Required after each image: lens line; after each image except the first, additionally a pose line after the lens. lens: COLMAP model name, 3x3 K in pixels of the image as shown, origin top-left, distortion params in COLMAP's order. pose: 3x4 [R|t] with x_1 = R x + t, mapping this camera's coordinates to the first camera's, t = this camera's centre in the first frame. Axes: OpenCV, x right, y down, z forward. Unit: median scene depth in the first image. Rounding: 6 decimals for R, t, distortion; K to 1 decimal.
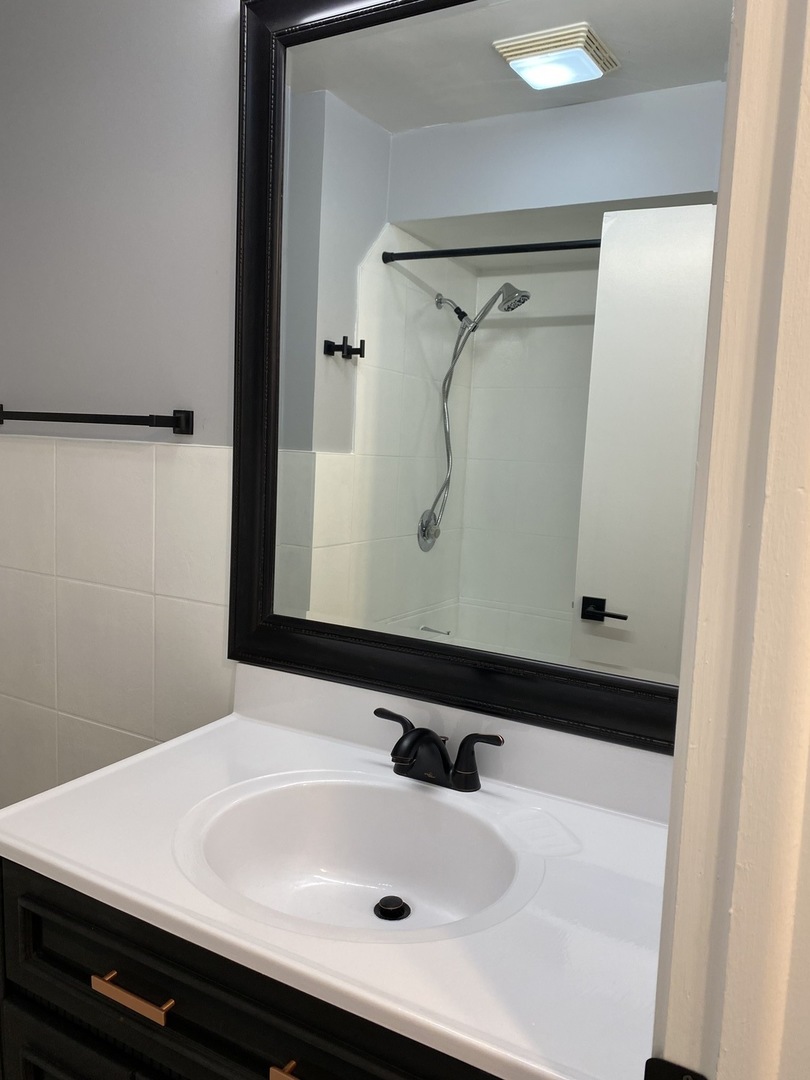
lens RADIAL K [[829.9, 0, 404.5], [0, 829.9, 517.4], [0, 0, 1]] dist [0.109386, -0.154646]
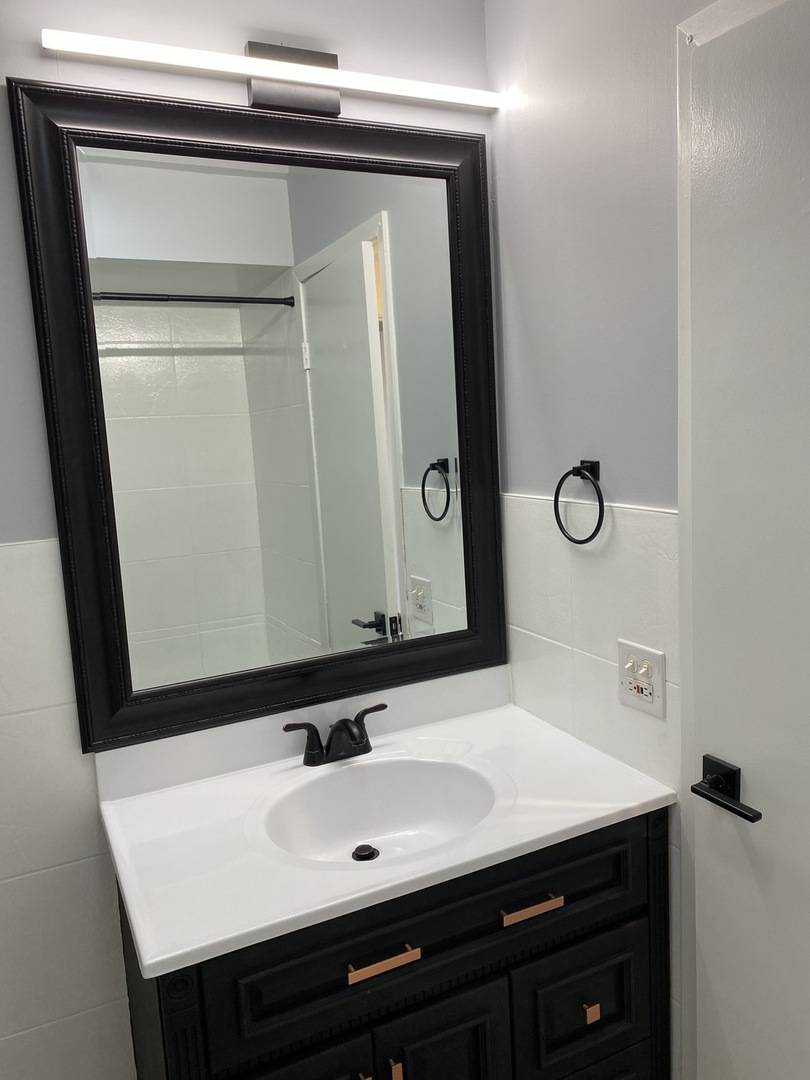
lens RADIAL K [[817.6, 0, 405.0], [0, 817.6, 540.0], [0, 0, 1]] dist [0.105938, -0.188113]
pose [[0.563583, -0.181959, 0.805770, -0.858605], [0.164662, 0.980608, 0.106271, -0.136705], [-0.809482, 0.072787, 0.582616, 0.137020]]
